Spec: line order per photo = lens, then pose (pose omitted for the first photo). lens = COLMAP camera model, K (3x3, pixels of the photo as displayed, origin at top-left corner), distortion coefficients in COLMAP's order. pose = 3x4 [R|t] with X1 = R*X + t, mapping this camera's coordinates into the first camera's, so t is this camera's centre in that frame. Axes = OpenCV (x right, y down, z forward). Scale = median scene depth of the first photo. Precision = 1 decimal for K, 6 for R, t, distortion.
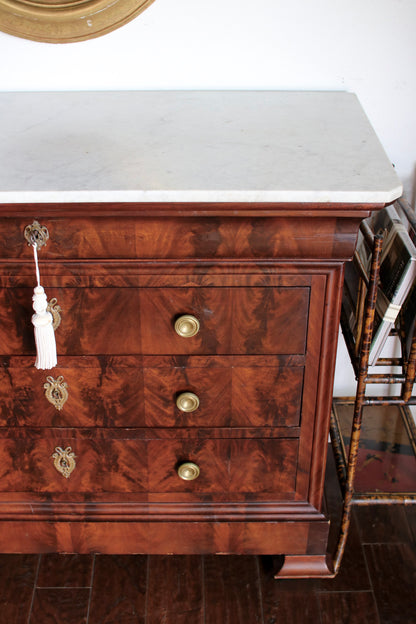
lens RADIAL K [[884.9, 0, 208.0], [0, 884.9, 312.0], [0, 0, 1]] dist [-0.178609, 0.214875]
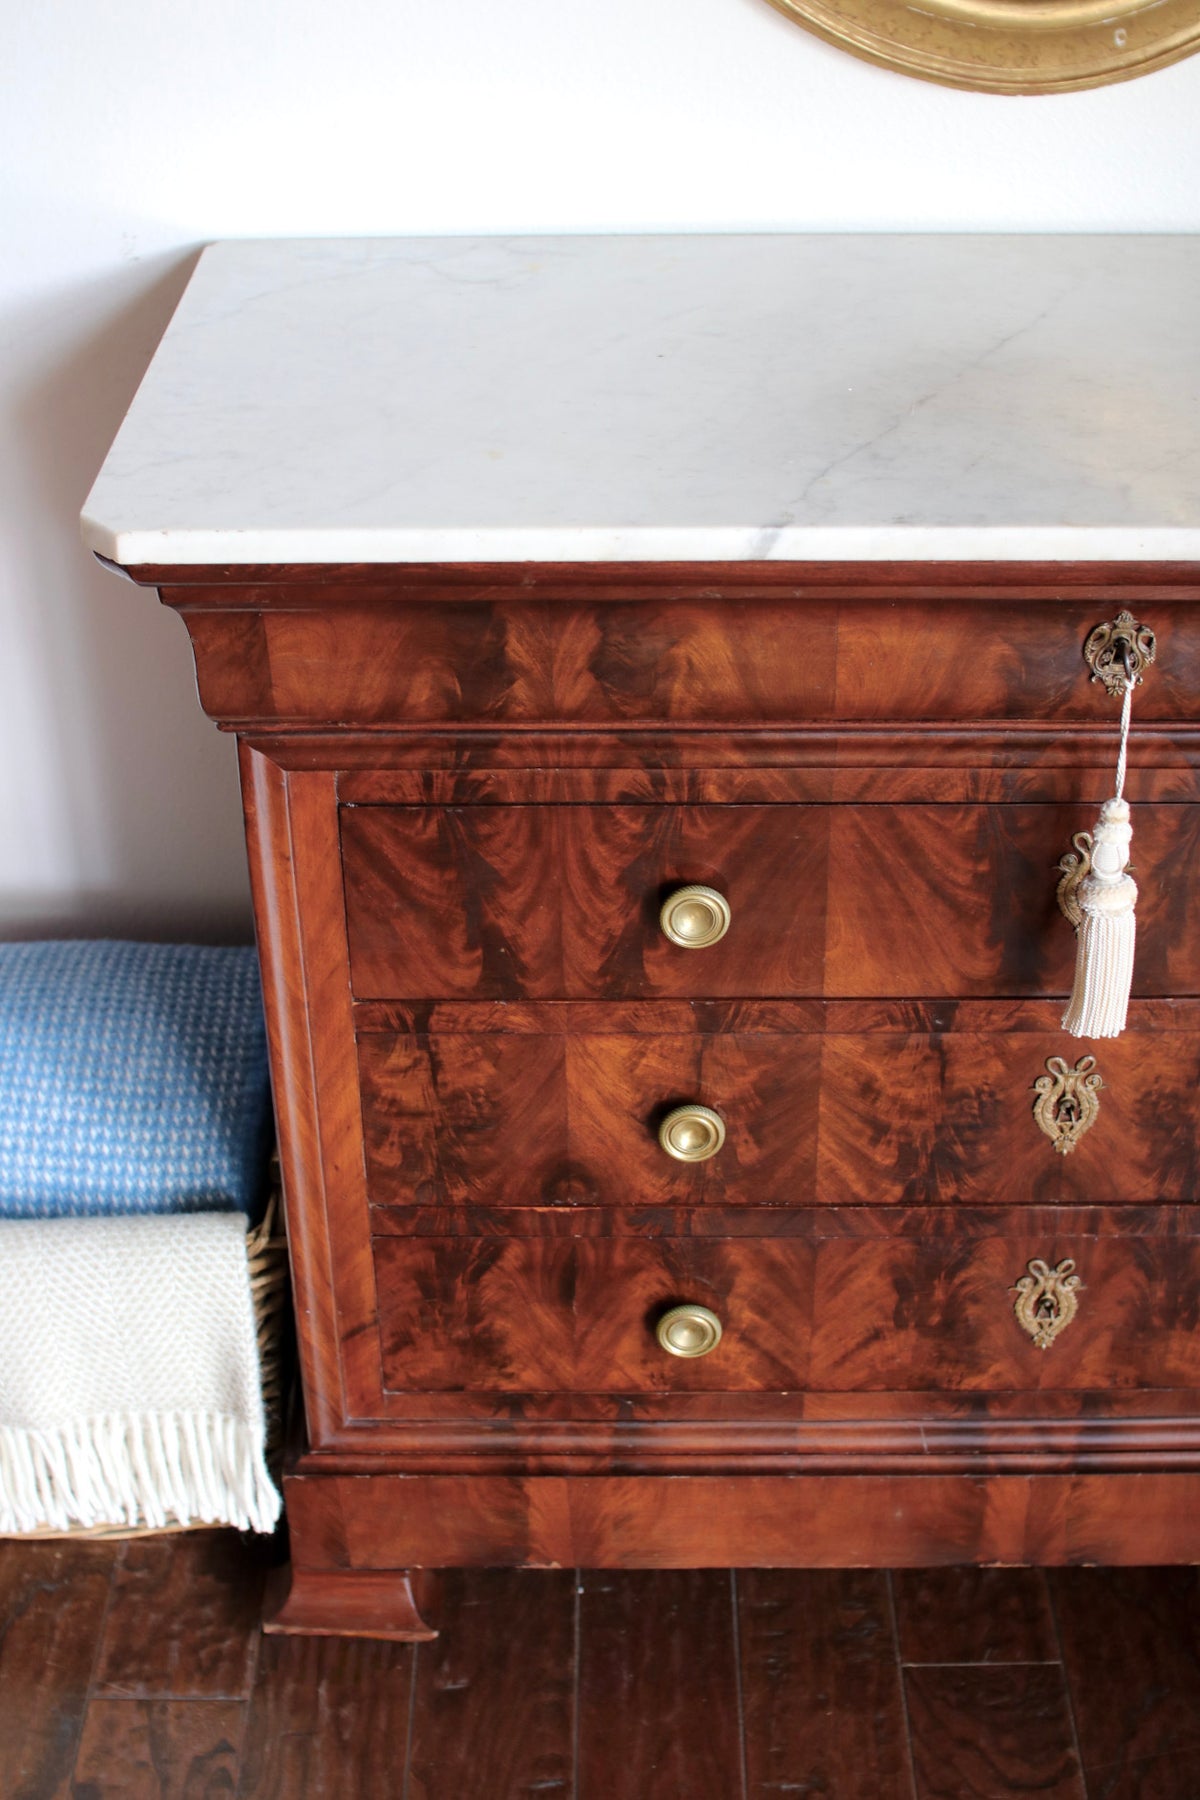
lens RADIAL K [[2552.5, 0, 600.0], [0, 2552.5, 900.0], [0, 0, 1]] dist [-0.178609, 0.214875]
pose [[0.999621, -0.001533, -0.027483, -0.320276], [0.001890, 0.999914, 0.012964, -0.002317], [0.027461, -0.013011, 0.999538, -0.006066]]
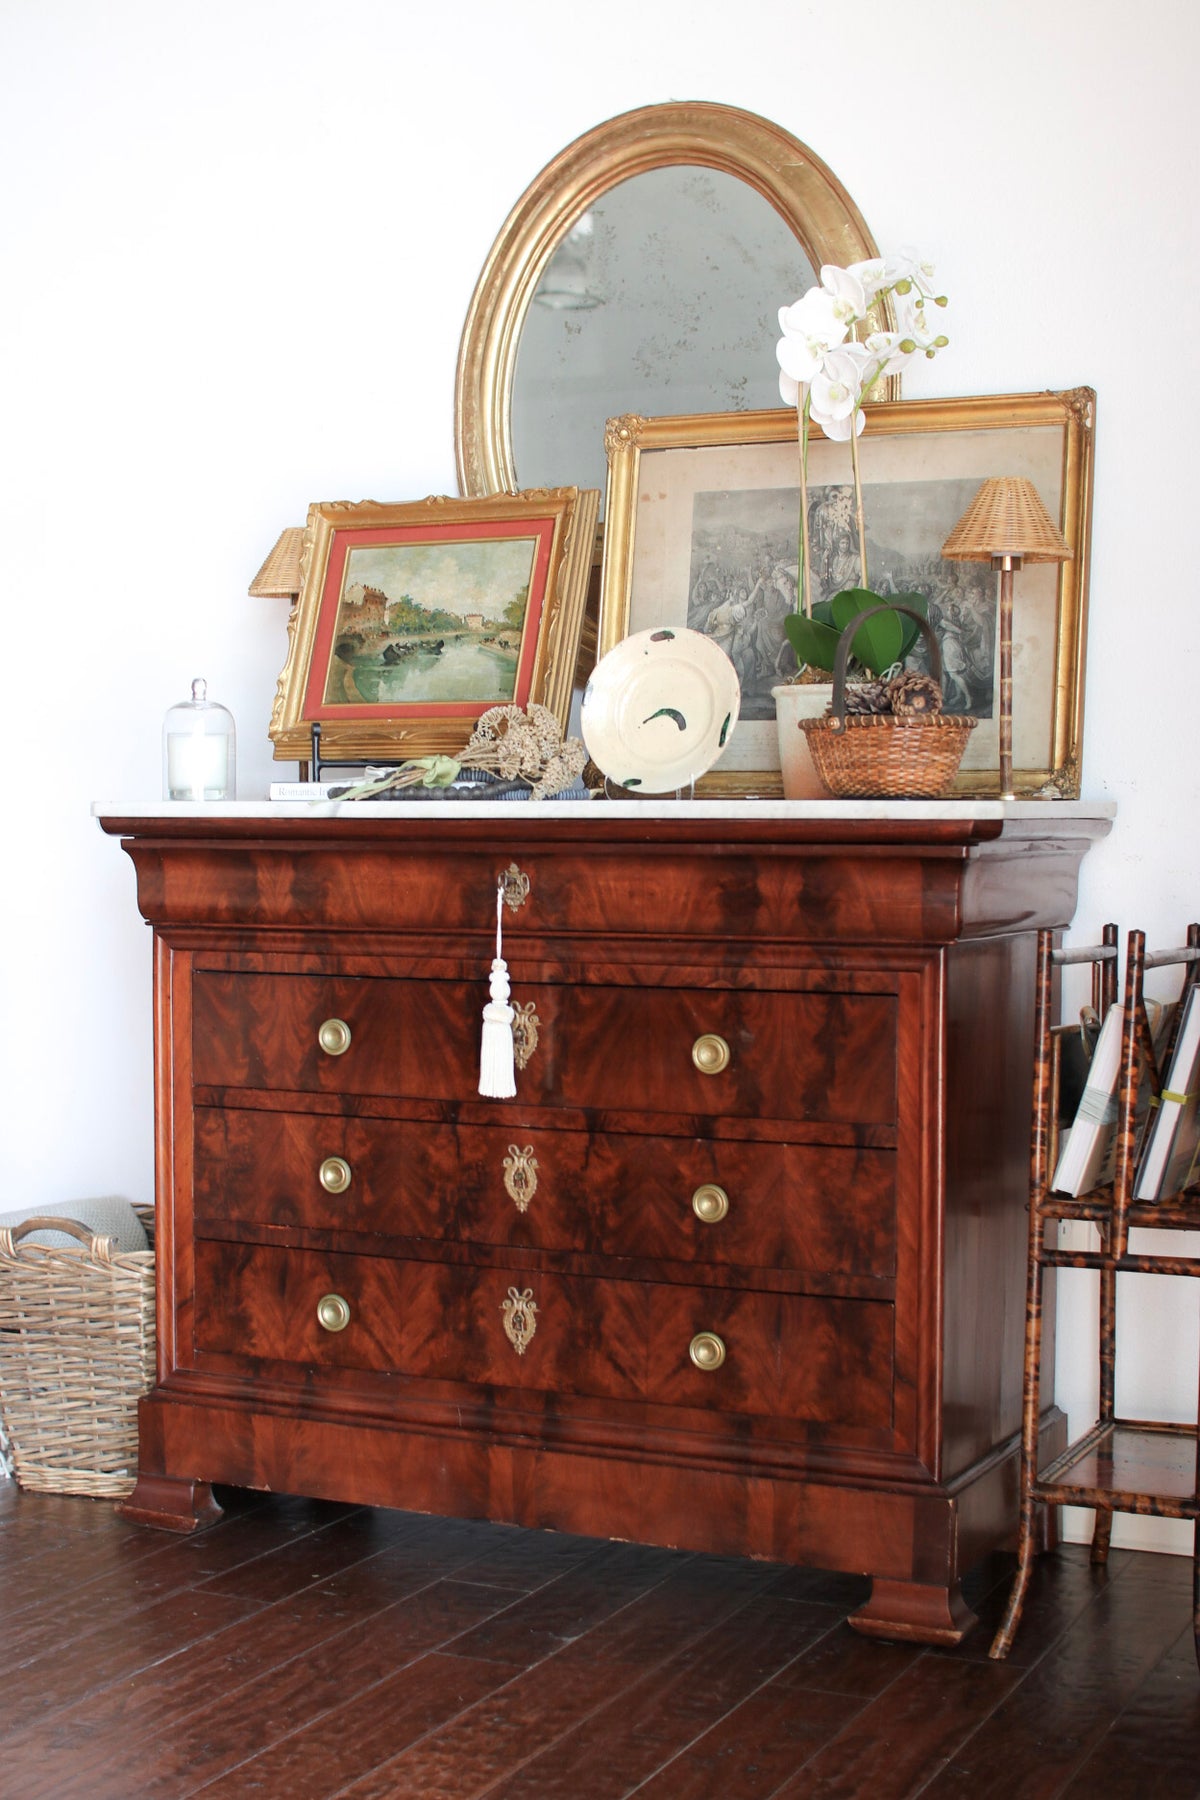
lens RADIAL K [[2552.5, 0, 600.0], [0, 2552.5, 900.0], [0, 0, 1]] dist [-0.178609, 0.214875]
pose [[0.896500, 0.012921, -0.442855, 0.654001], [-0.230602, 0.867111, -0.441522, 0.684146], [0.378299, 0.497948, 0.780345, -0.468199]]
